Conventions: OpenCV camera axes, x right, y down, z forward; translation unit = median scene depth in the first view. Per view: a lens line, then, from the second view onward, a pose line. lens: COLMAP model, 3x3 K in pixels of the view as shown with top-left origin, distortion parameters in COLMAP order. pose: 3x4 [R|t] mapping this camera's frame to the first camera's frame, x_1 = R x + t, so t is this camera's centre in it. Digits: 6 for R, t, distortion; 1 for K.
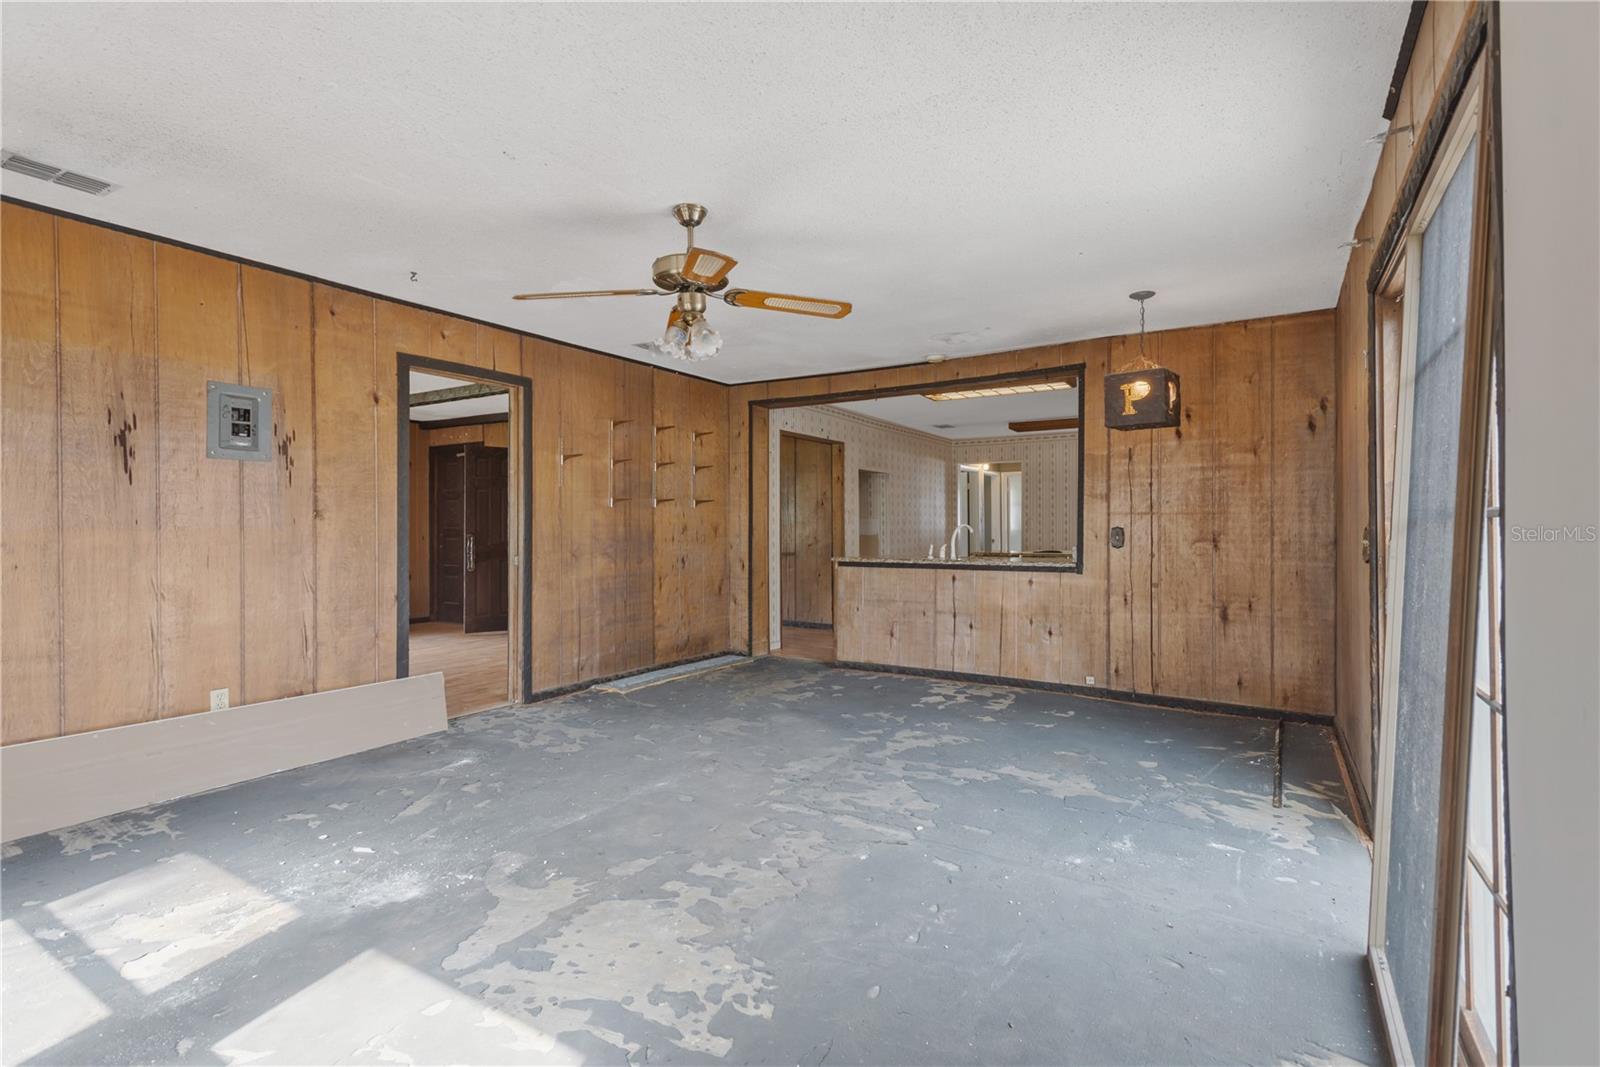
lens RADIAL K [[758.2, 0, 801.1], [0, 758.2, 530.1], [0, 0, 1]] dist [0.016539, -0.000682]
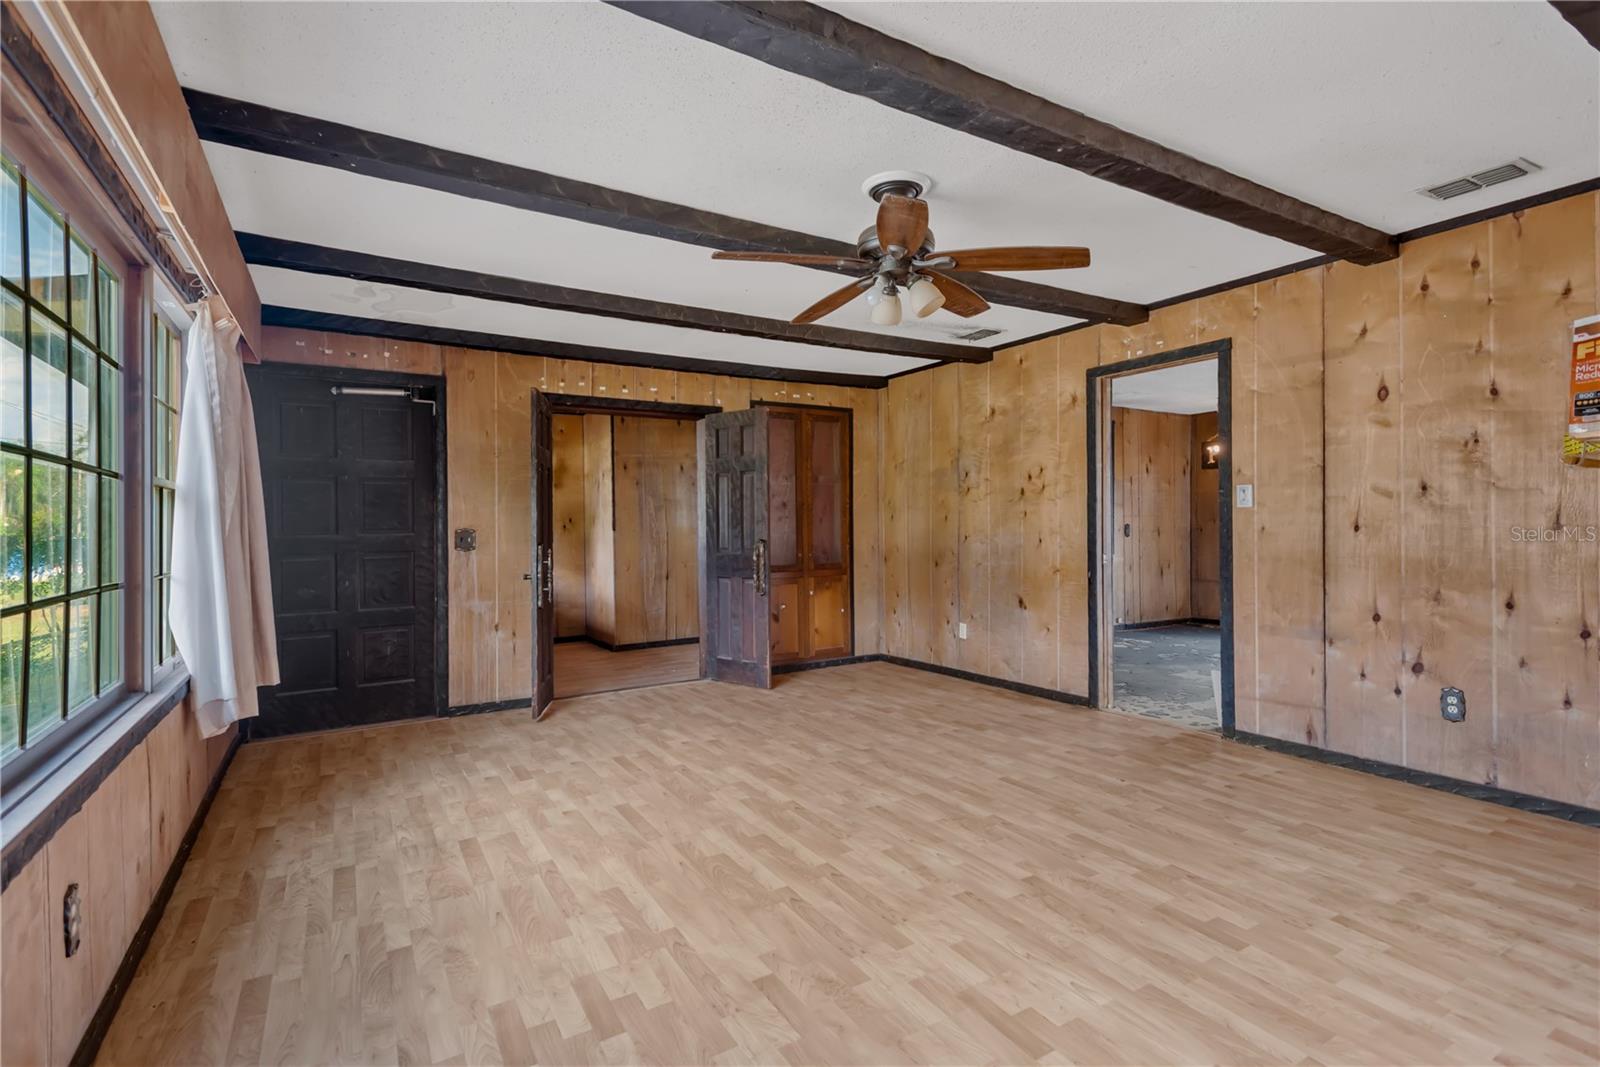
lens RADIAL K [[758.2, 0, 801.1], [0, 758.2, 530.1], [0, 0, 1]] dist [0.016539, -0.000682]
pose [[0.452055, -0.007776, 0.891956, -2.130366], [0.015248, 0.999883, 0.000989, -0.004509], [-0.891860, 0.013153, 0.452121, 1.399149]]
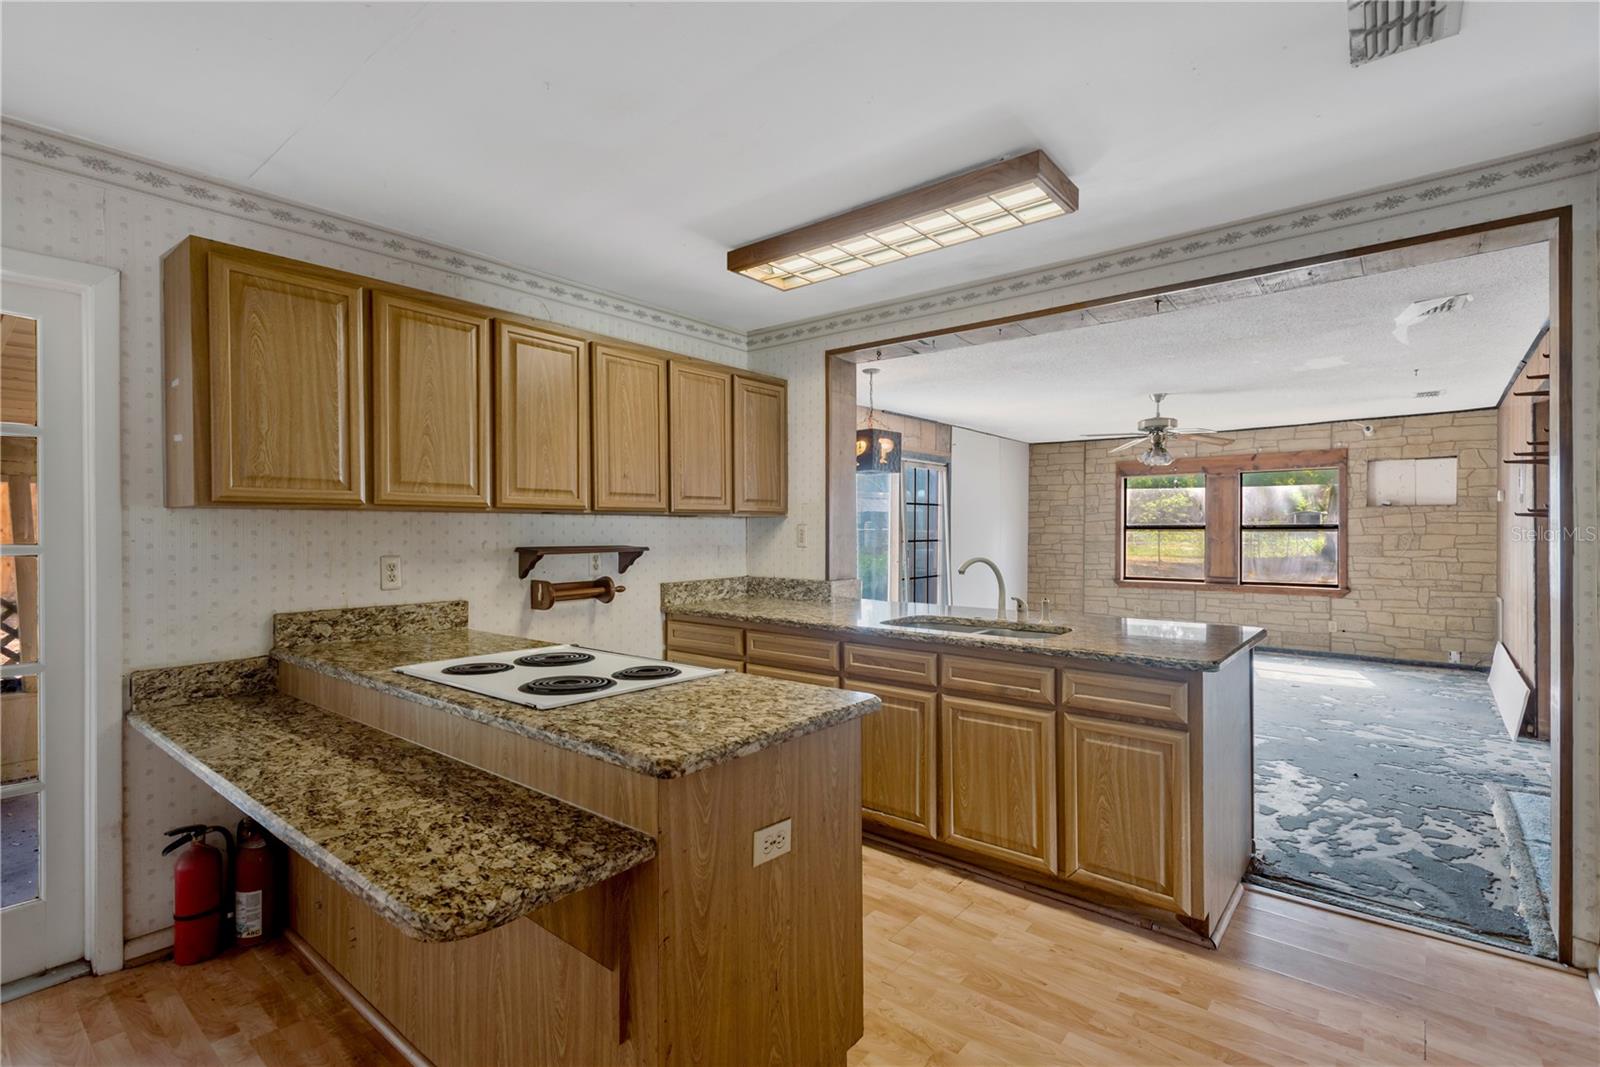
lens RADIAL K [[748.6, 0, 800.0], [0, 748.6, 533.5], [0, 0, 1]] dist [0.016783, -0.007119]
pose [[-0.991215, 0.003168, 0.132219, 0.510549], [0.004307, 0.999956, 0.008329, -0.054419], [-0.132187, 0.008825, -0.991185, 2.915837]]
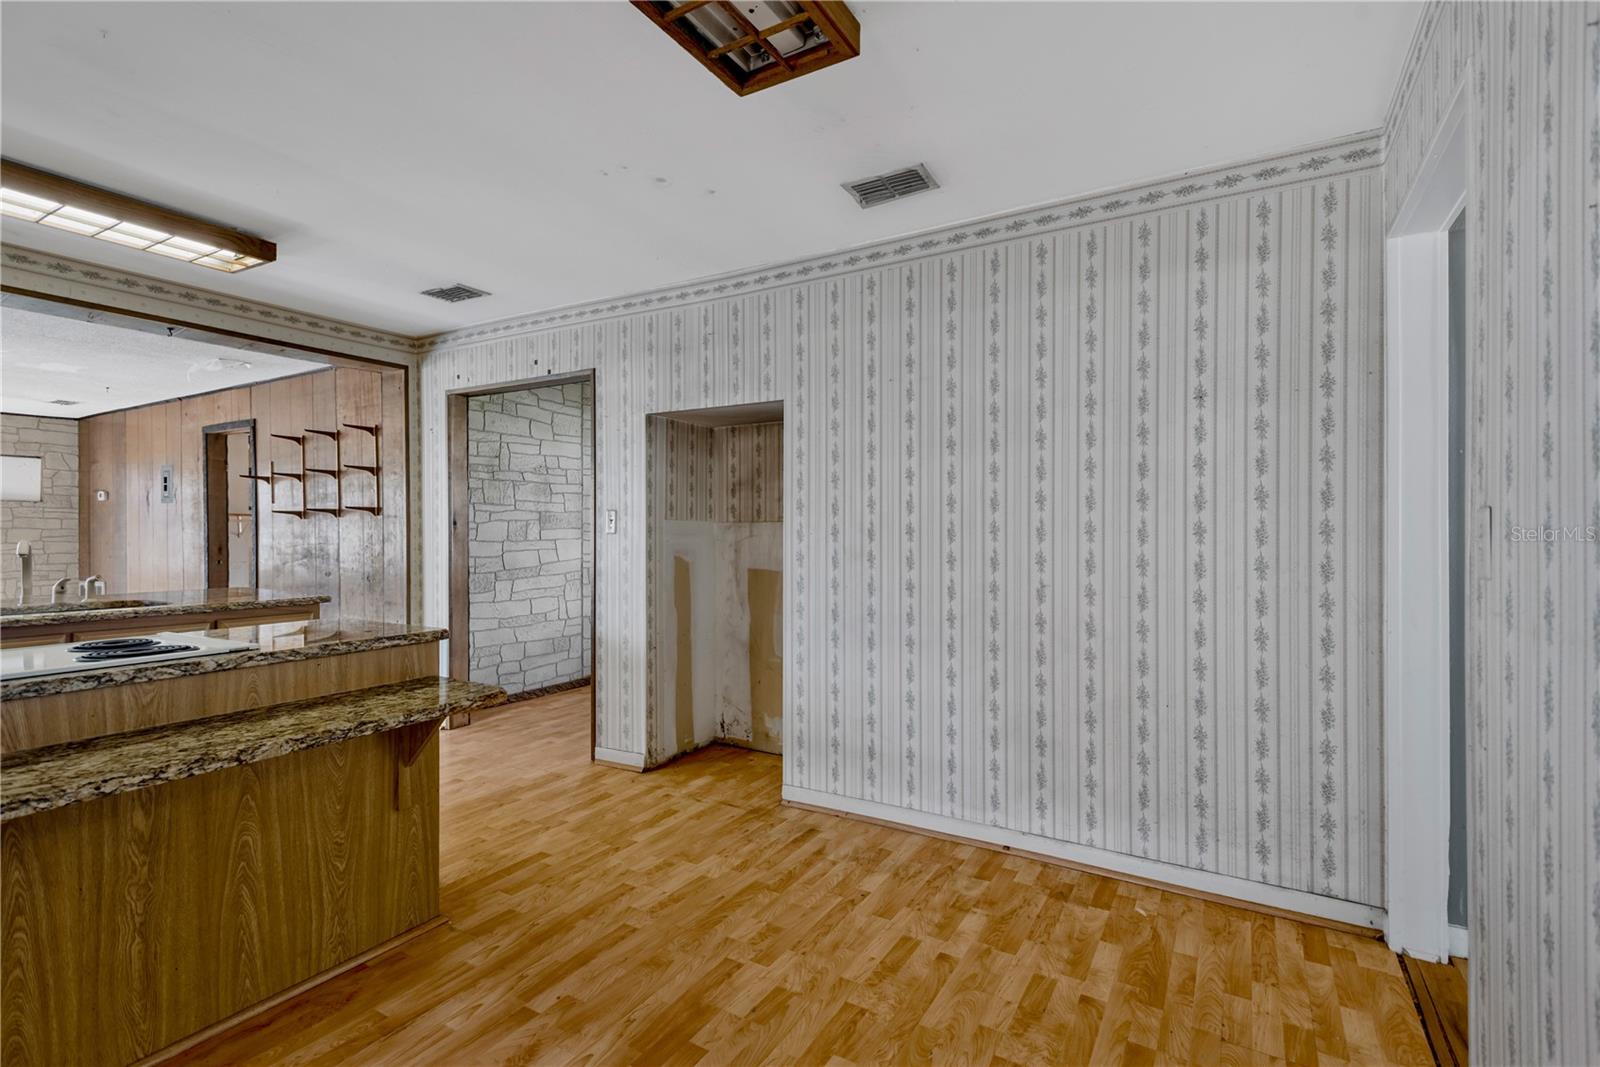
lens RADIAL K [[758.2, 0, 801.1], [0, 758.2, 530.1], [0, 0, 1]] dist [0.016539, -0.000682]
pose [[0.013249, -0.000788, -0.999912, 1.395802], [-0.004729, 0.999988, -0.000850, -0.029508], [0.999901, 0.004740, 0.013245, 2.876244]]
